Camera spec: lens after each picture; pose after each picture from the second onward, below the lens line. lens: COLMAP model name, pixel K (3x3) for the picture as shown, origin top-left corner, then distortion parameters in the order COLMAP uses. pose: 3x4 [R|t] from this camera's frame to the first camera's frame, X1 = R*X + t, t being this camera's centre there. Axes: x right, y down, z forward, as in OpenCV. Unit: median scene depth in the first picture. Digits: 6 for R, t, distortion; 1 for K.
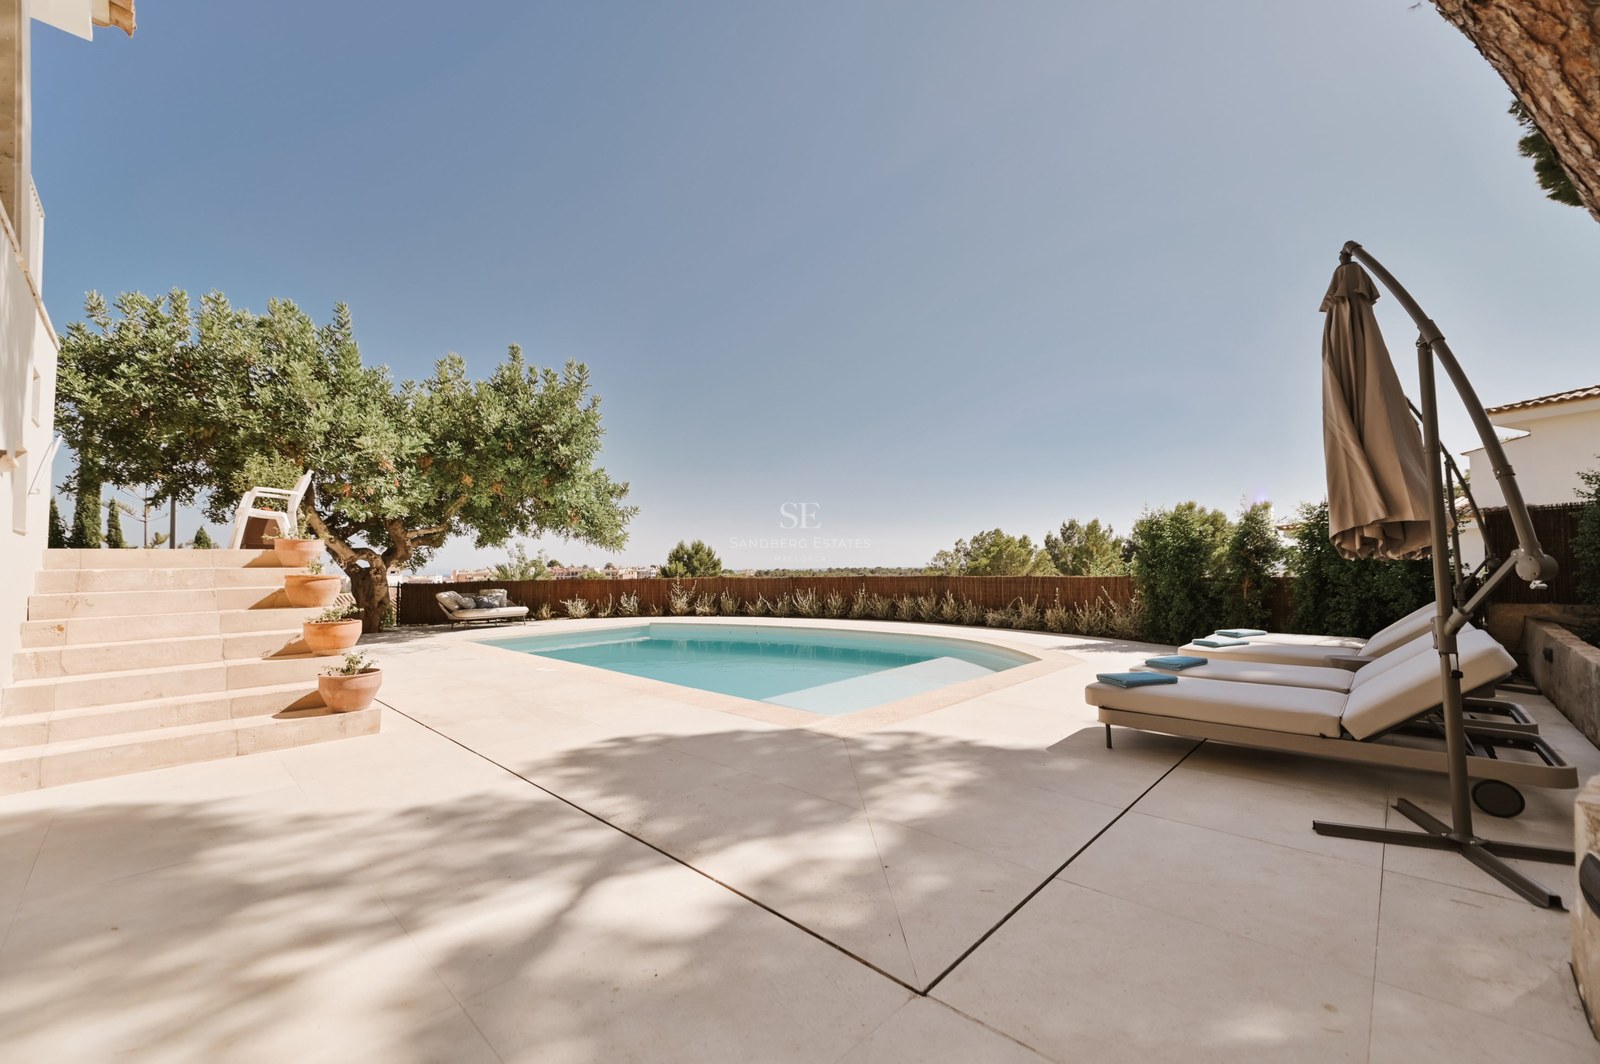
lens RADIAL K [[607.3, 0, 800.0], [0, 607.3, 532.0], [0, 0, 1]] dist [0.000185, -0.000036]
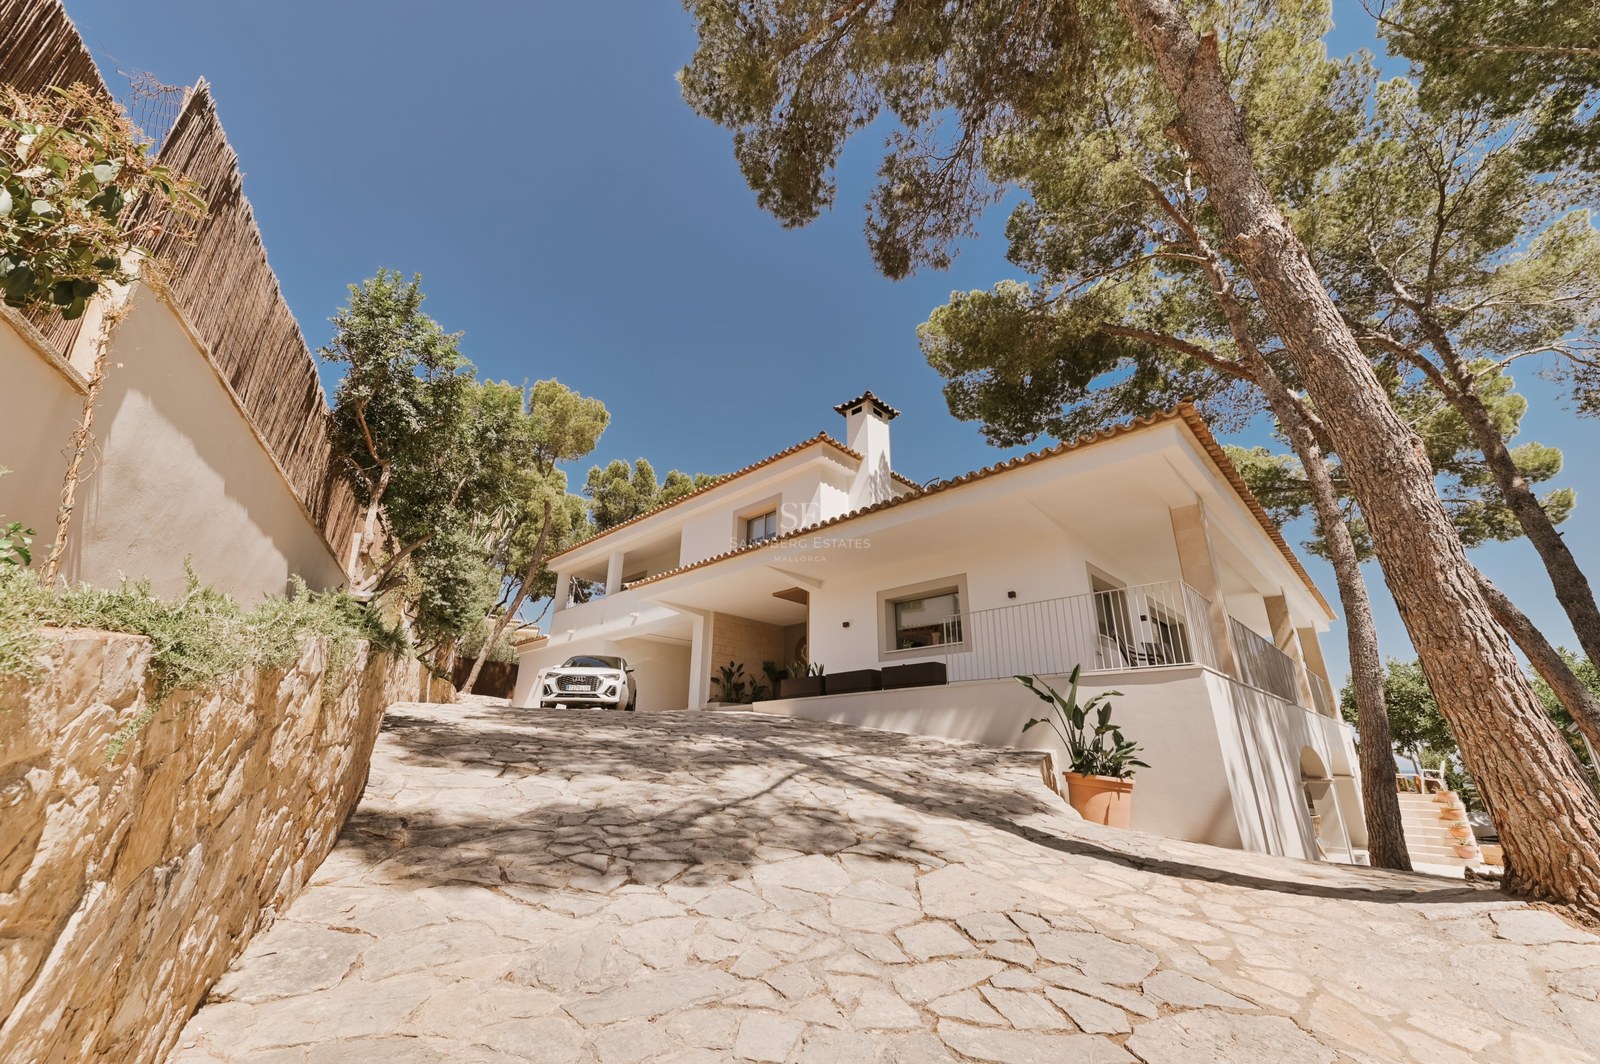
lens RADIAL K [[607.3, 0, 800.0], [0, 607.3, 532.0], [0, 0, 1]] dist [0.000185, -0.000036]
pose [[-0.032674, -0.336276, -0.941196, 2.029690], [0.046136, 0.940188, -0.337518, -0.273733], [0.998401, -0.054452, -0.015205, -1.627065]]
